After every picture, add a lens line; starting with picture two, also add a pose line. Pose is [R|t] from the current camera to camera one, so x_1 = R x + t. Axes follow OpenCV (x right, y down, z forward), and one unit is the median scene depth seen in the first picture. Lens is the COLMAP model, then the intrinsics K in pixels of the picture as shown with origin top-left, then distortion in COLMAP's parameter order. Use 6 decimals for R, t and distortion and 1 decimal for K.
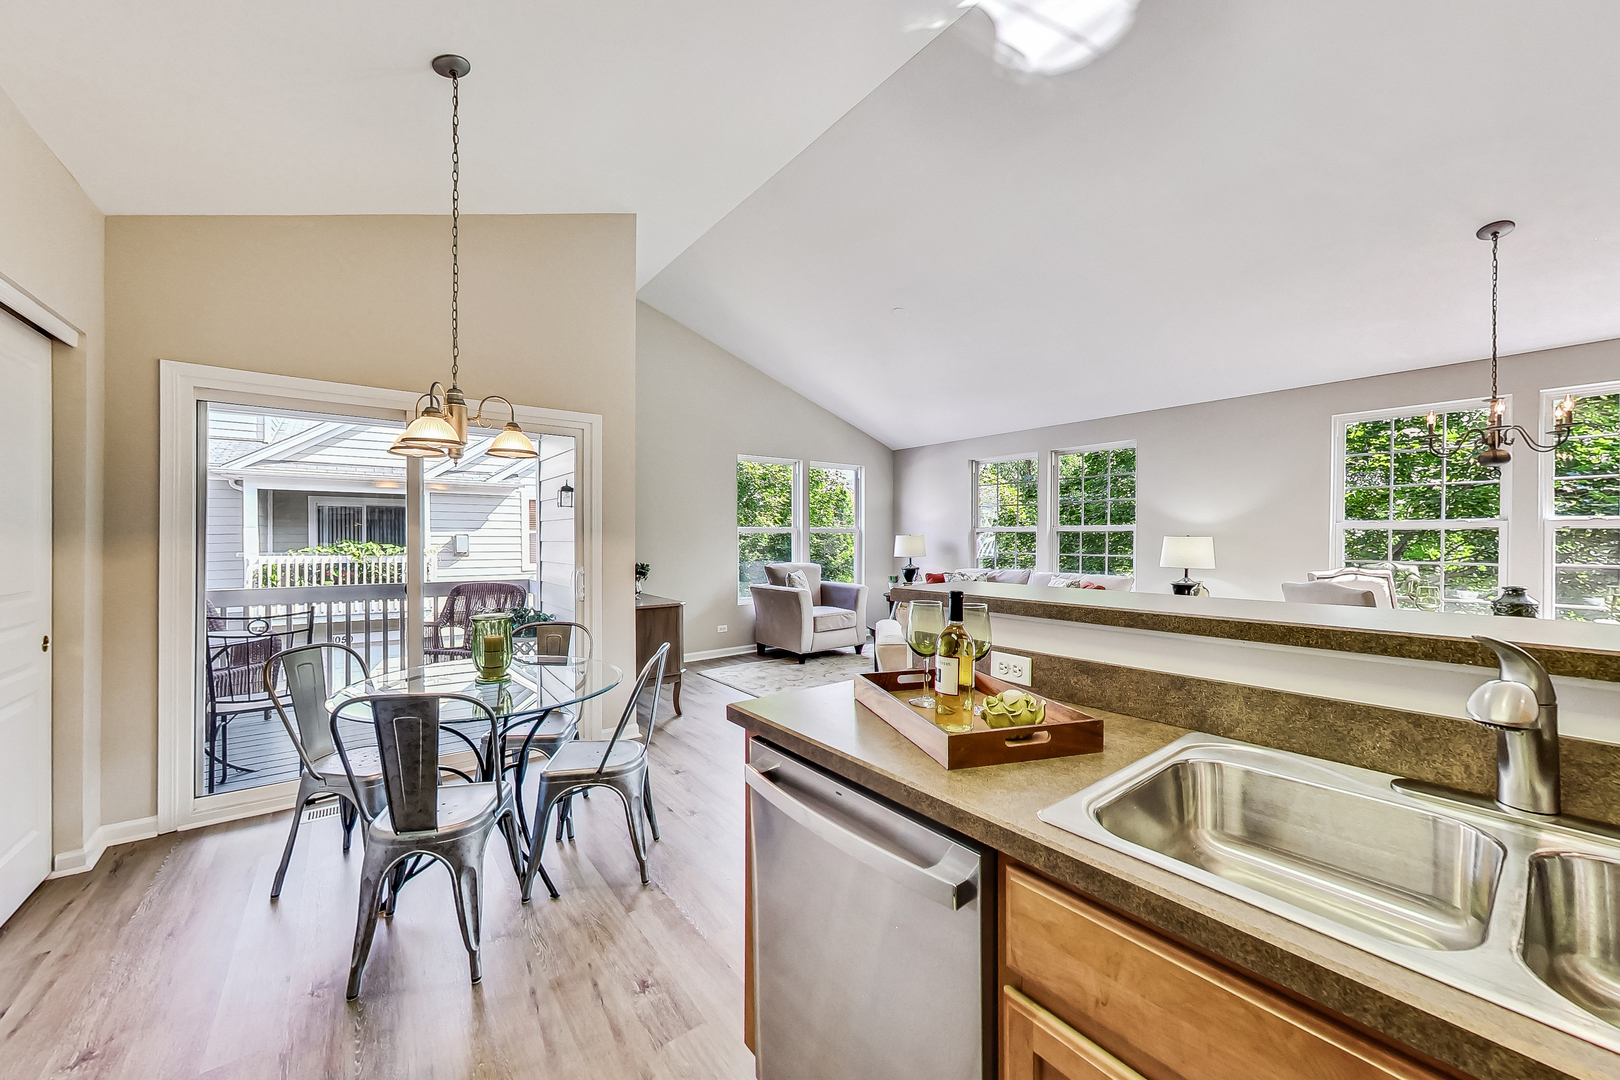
lens RADIAL K [[598.1, 0, 818.4], [0, 598.1, 538.0], [0, 0, 1]] dist [-0.000706, -0.000199]
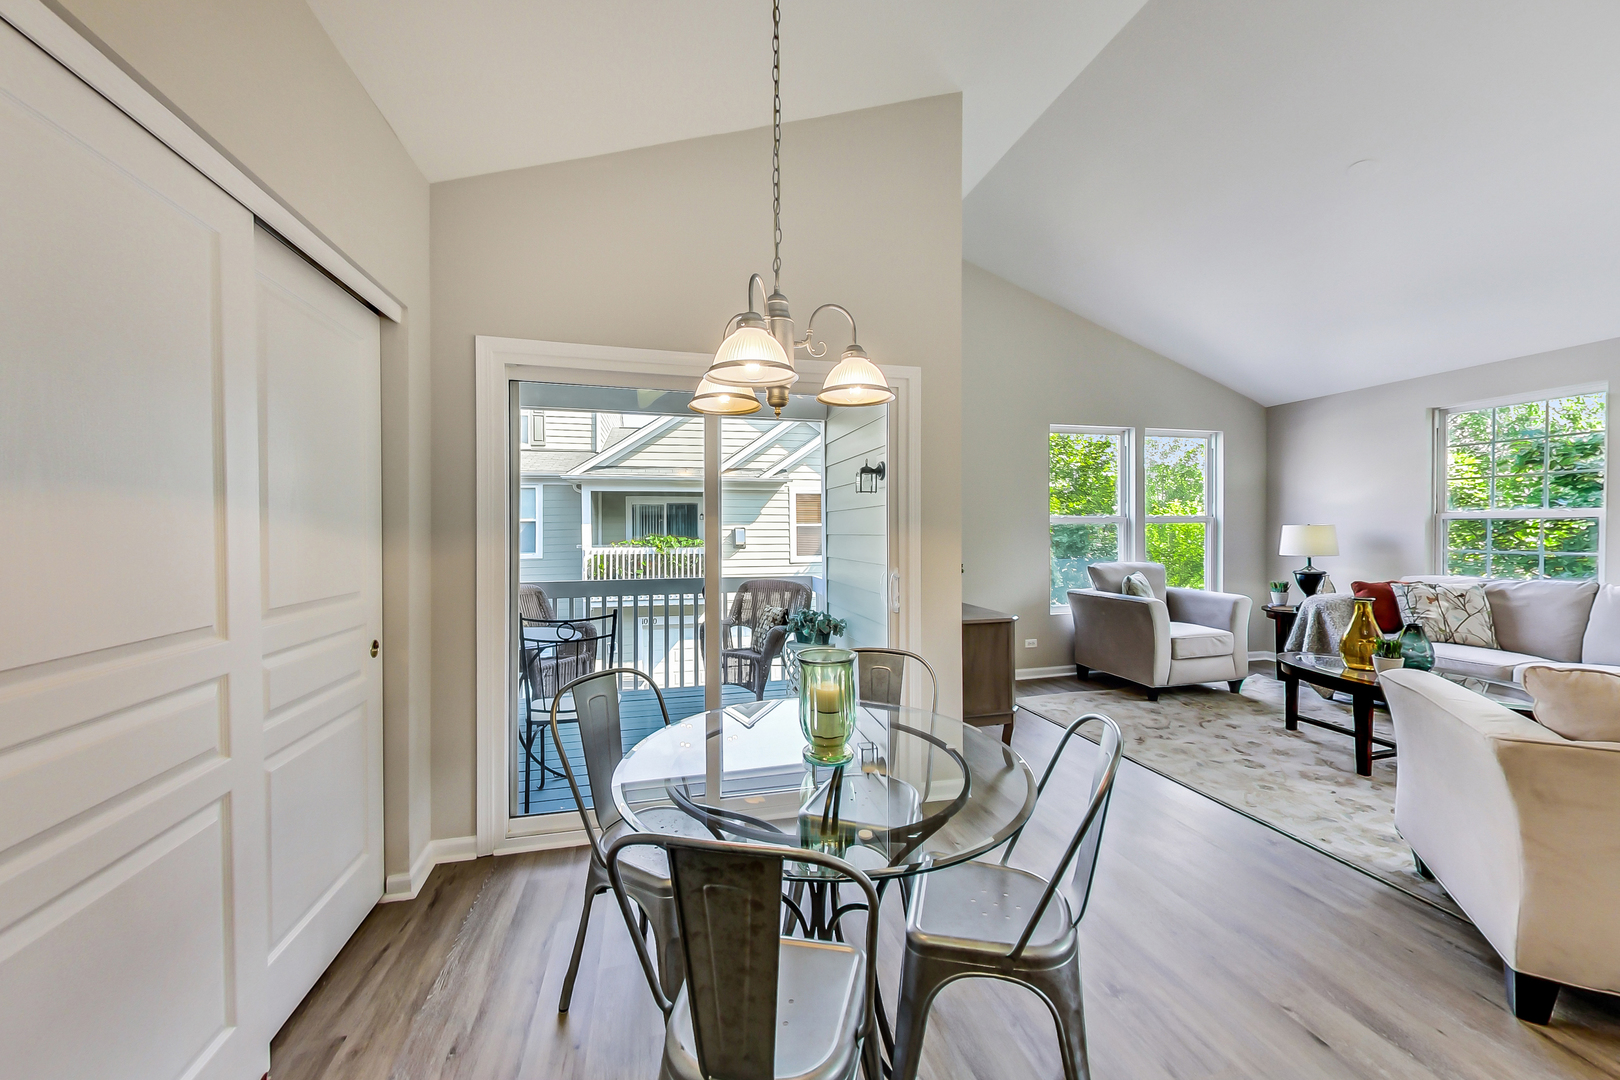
lens RADIAL K [[585.3, 0, 812.6], [0, 585.3, 527.1], [0, 0, 1]] dist [0.000937, -0.000025]
pose [[0.919509, -0.006630, -0.393014, -0.141047], [0.004378, 0.999968, -0.006626, -0.000046], [0.393045, 0.004373, 0.919509, 0.190231]]
